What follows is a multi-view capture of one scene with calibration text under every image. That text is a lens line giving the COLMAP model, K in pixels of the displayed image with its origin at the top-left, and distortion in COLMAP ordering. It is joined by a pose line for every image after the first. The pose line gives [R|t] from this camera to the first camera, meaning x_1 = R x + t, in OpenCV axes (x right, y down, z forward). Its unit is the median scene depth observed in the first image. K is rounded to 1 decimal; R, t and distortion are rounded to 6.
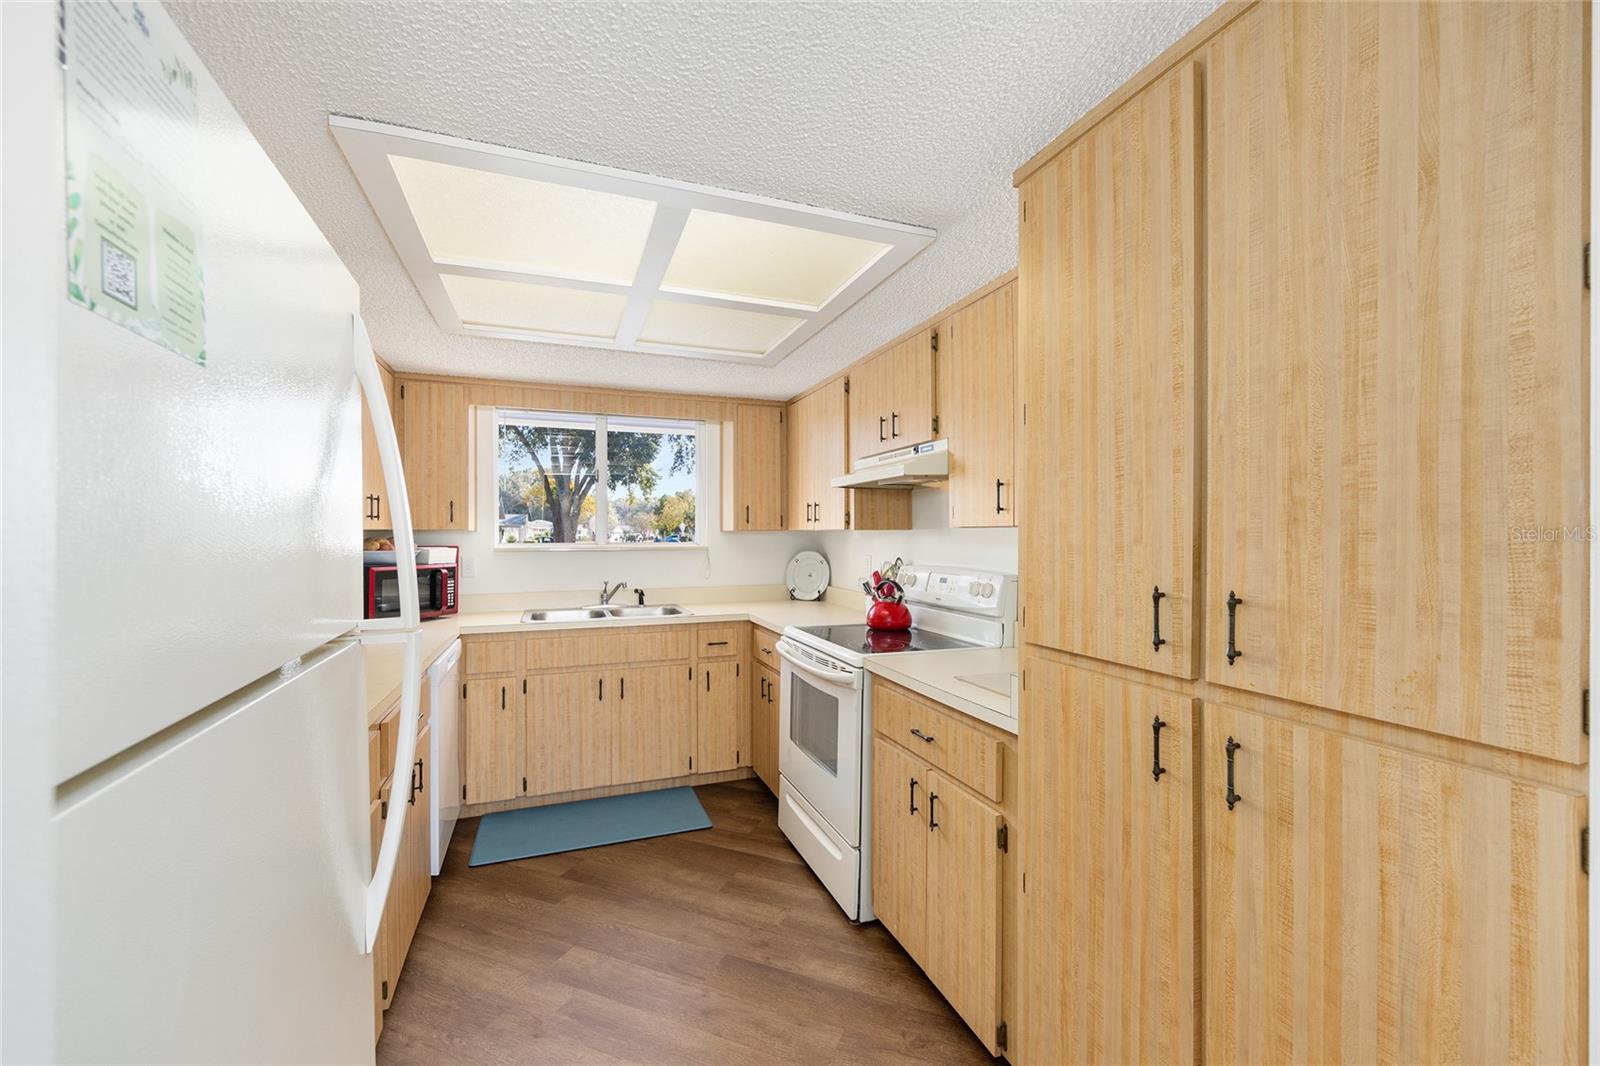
lens RADIAL K [[641.9, 0, 798.3], [0, 641.9, 534.3], [0, 0, 1]] dist [-0.000178, 0.000537]
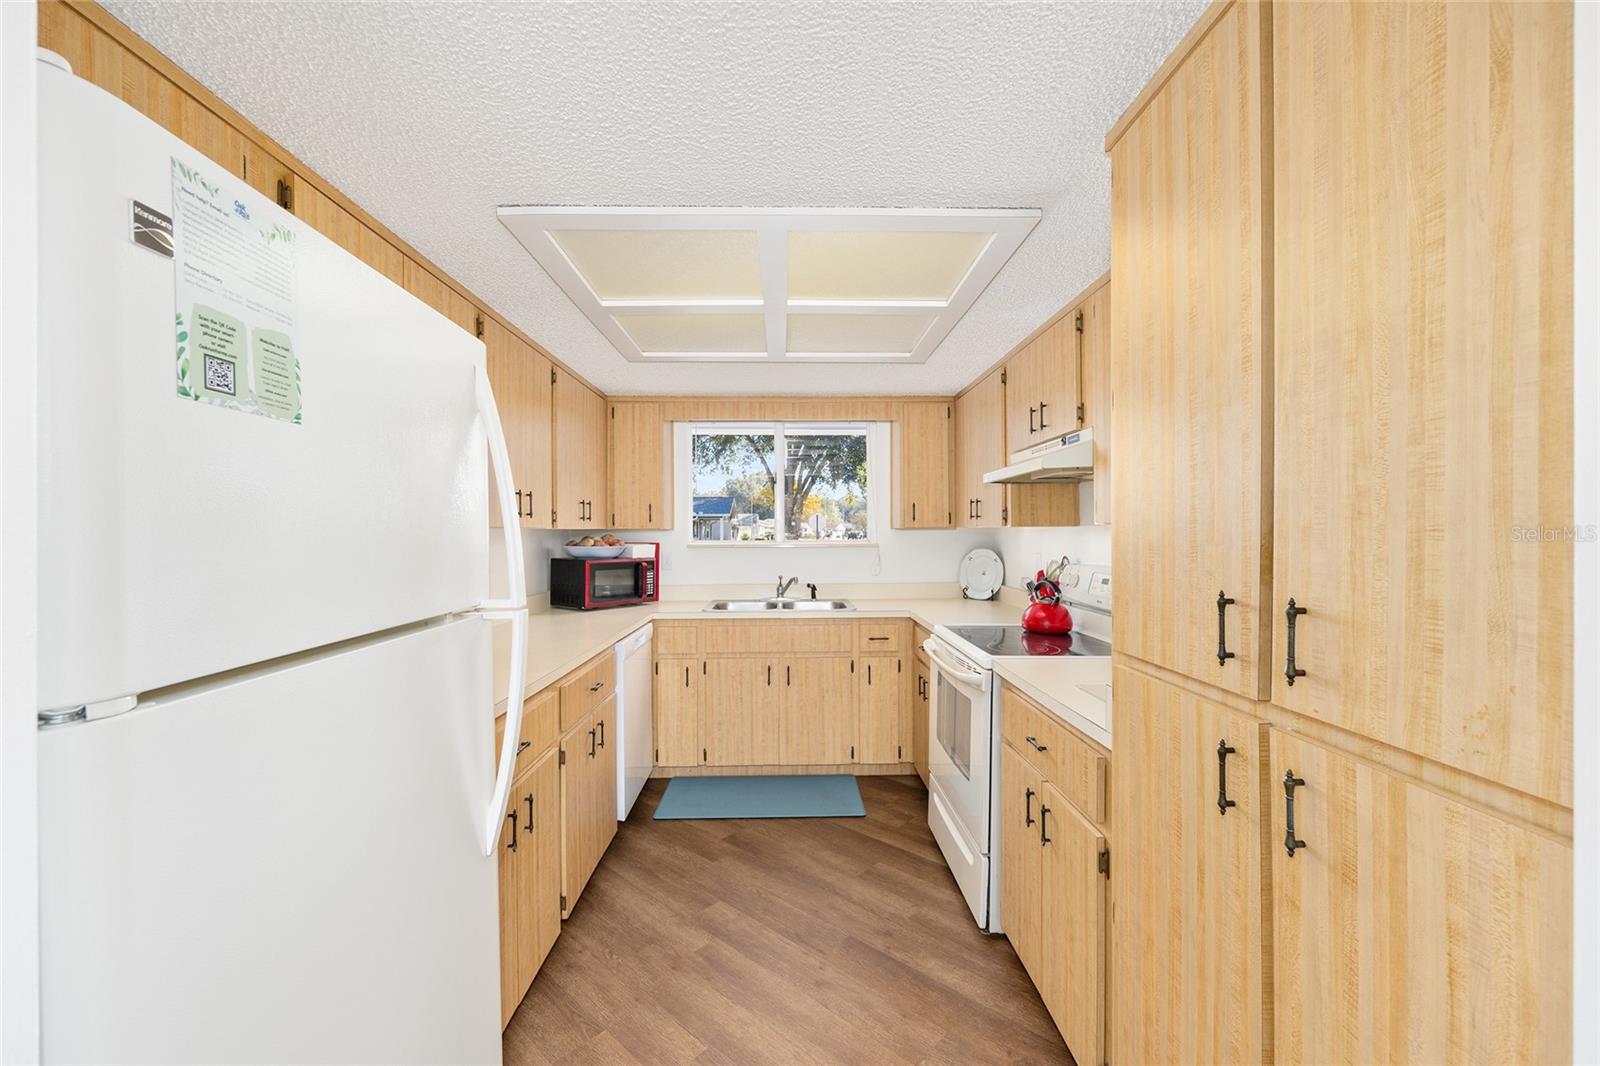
lens RADIAL K [[641.3, 0, 800.0], [0, 641.3, 533.0], [0, 0, 1]] dist [0.000297, 0.000201]
pose [[0.942724, -0.003270, -0.333556, 0.191373], [0.004102, 0.999990, 0.001790, -0.001200], [0.333547, -0.003056, 0.942728, -0.007344]]
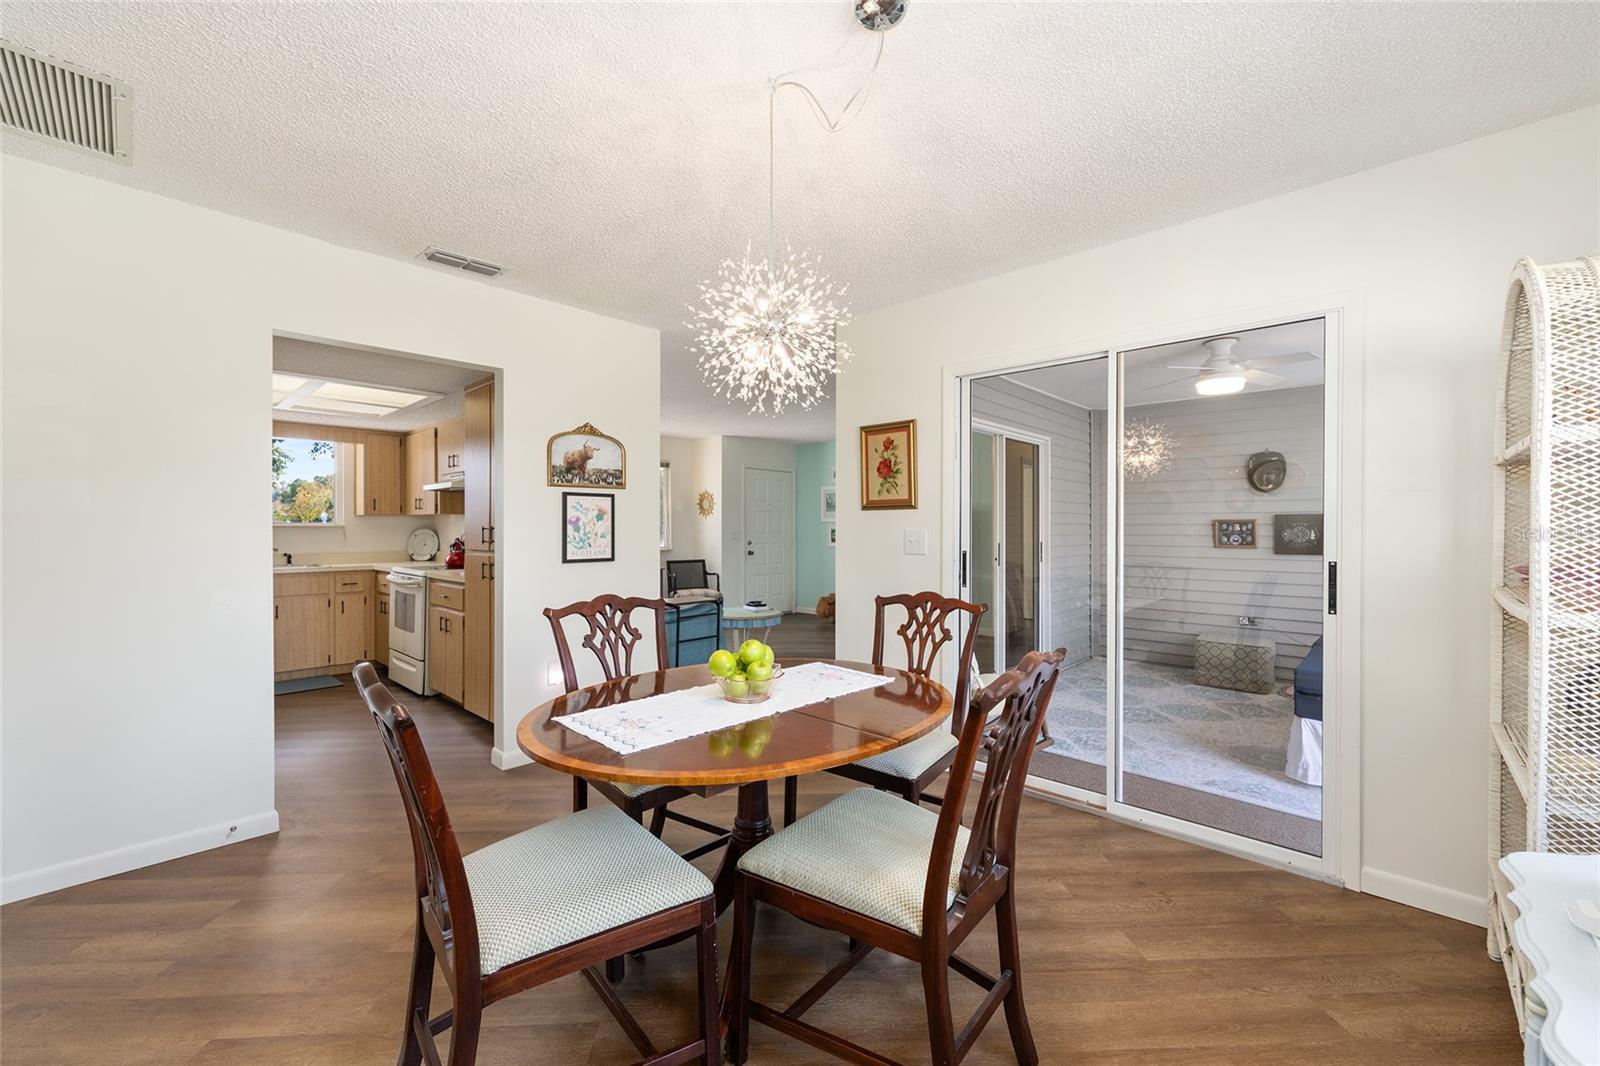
lens RADIAL K [[641.3, 0, 800.0], [0, 641.3, 533.0], [0, 0, 1]] dist [0.000297, 0.000201]
pose [[0.896277, 0.000006, 0.443494, 0.342726], [-0.002937, 0.999978, 0.005921, 0.057049], [-0.443484, -0.006610, 0.896258, -1.873347]]
